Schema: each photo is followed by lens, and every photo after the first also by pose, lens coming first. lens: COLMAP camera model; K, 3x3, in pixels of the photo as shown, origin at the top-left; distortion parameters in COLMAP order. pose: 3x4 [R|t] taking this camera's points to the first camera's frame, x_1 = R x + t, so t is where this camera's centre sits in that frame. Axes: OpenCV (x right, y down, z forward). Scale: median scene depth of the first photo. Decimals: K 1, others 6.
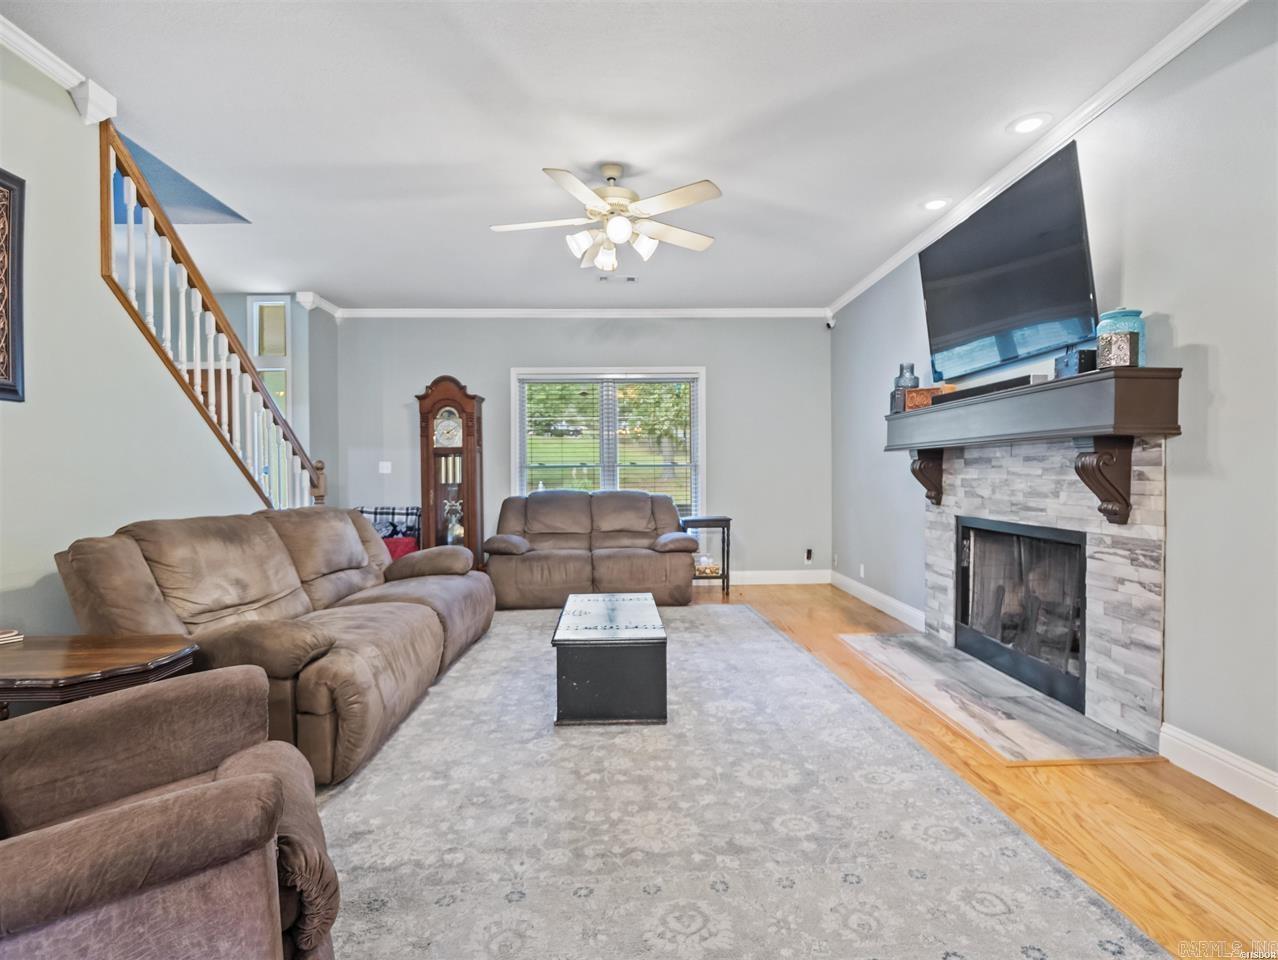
lens RADIAL K [[654.3, 0, 637.3], [0, 654.3, 484.8], [0, 0, 1]] dist [-0.017150, 0.004266]
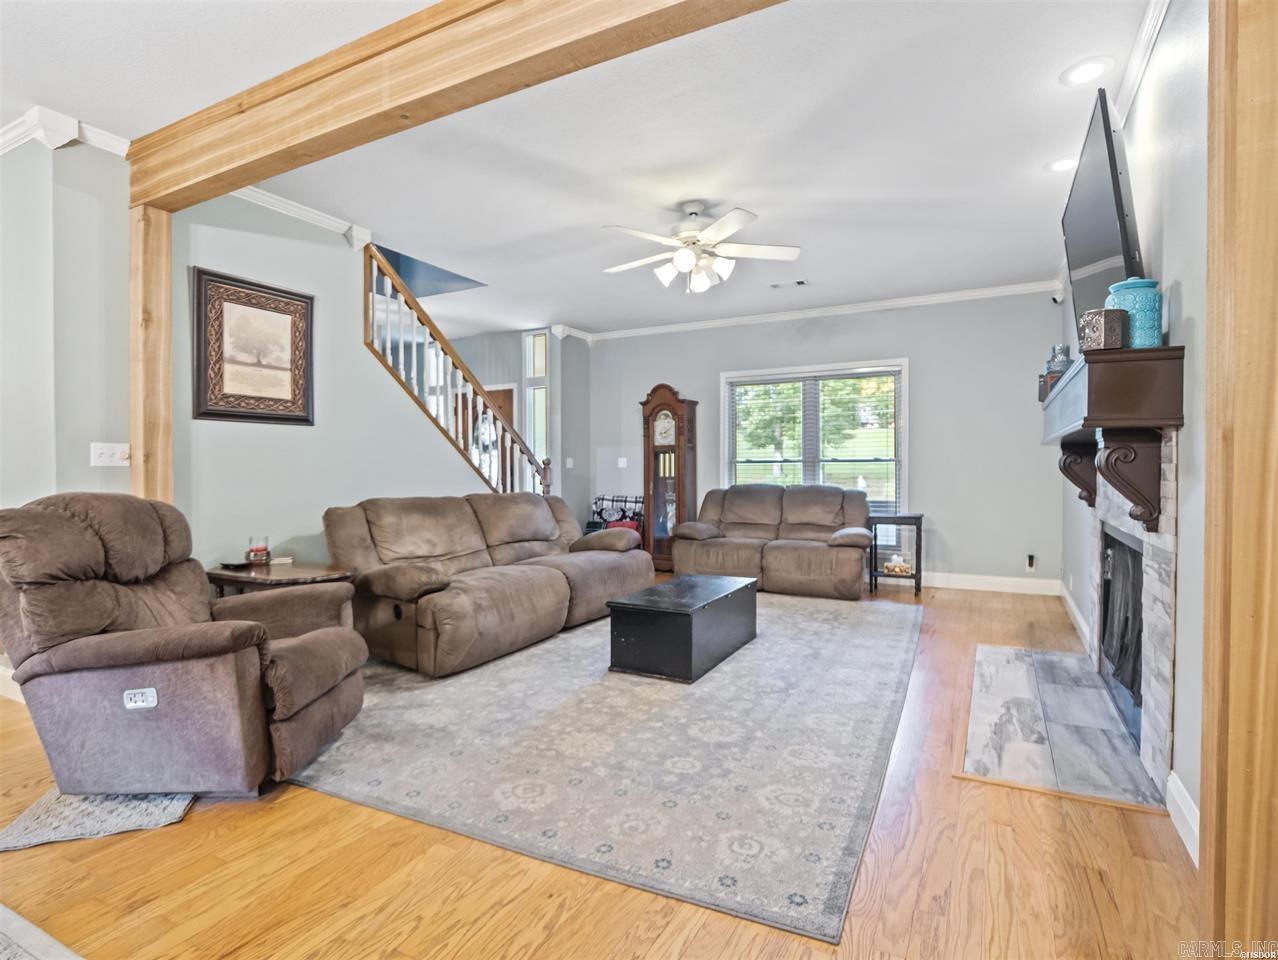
lens RADIAL K [[653.7, 0, 649.4], [0, 653.7, 479.0], [0, 0, 1]] dist [-0.012984, 0.000105]
pose [[0.872256, 0.012076, -0.488901, 0.480115], [-0.011713, 0.999924, 0.003801, -0.003193], [0.488910, 0.002411, 0.872331, -0.046038]]
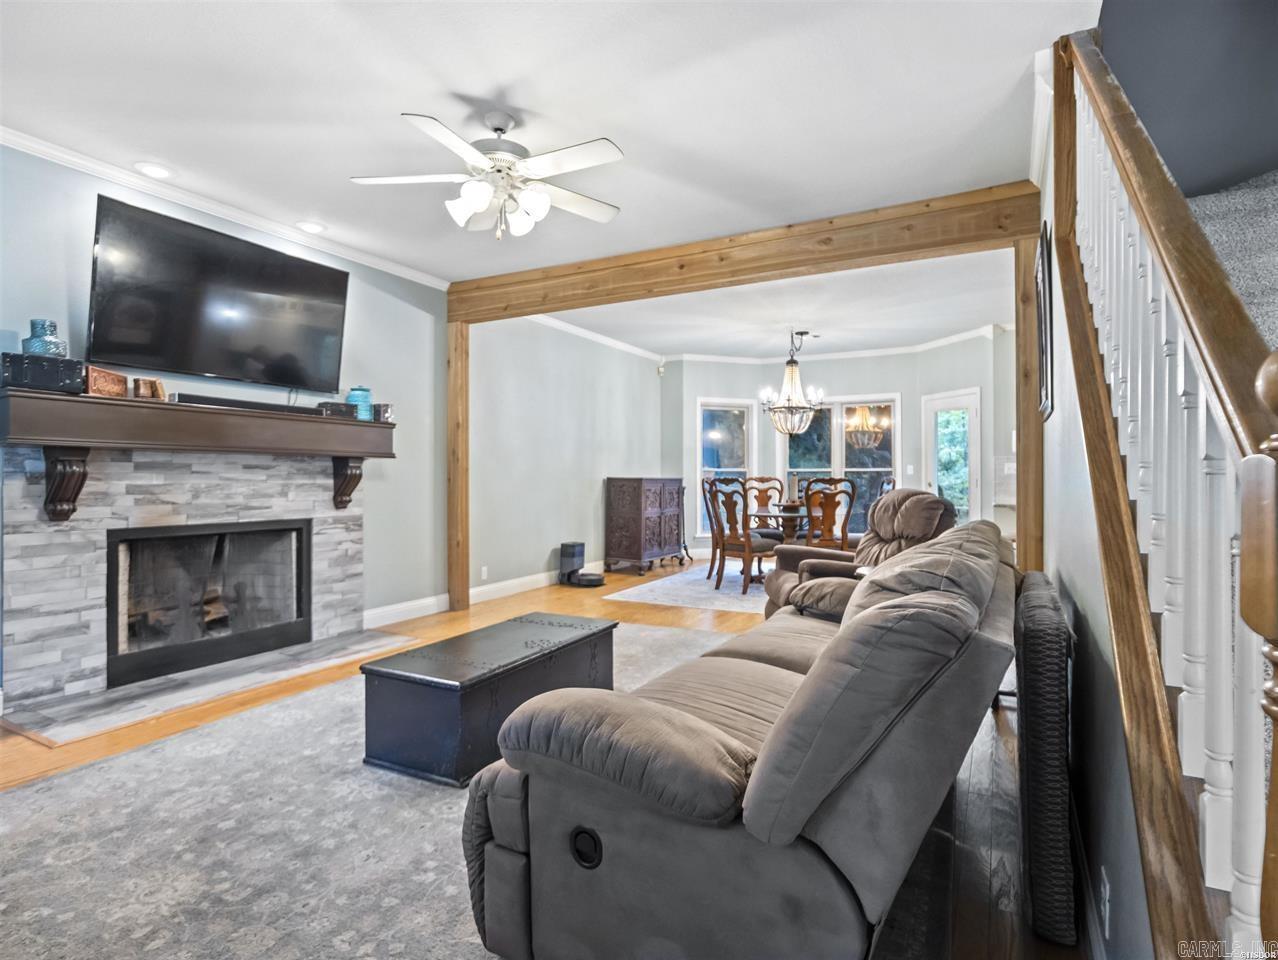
lens RADIAL K [[654.3, 0, 637.3], [0, 654.3, 484.8], [0, 0, 1]] dist [-0.017150, 0.004266]
pose [[-0.858135, -0.000058, 0.513424, -0.641631], [0.013284, 0.999663, 0.022316, -0.024228], [-0.513252, 0.025970, -0.857845, 1.687148]]
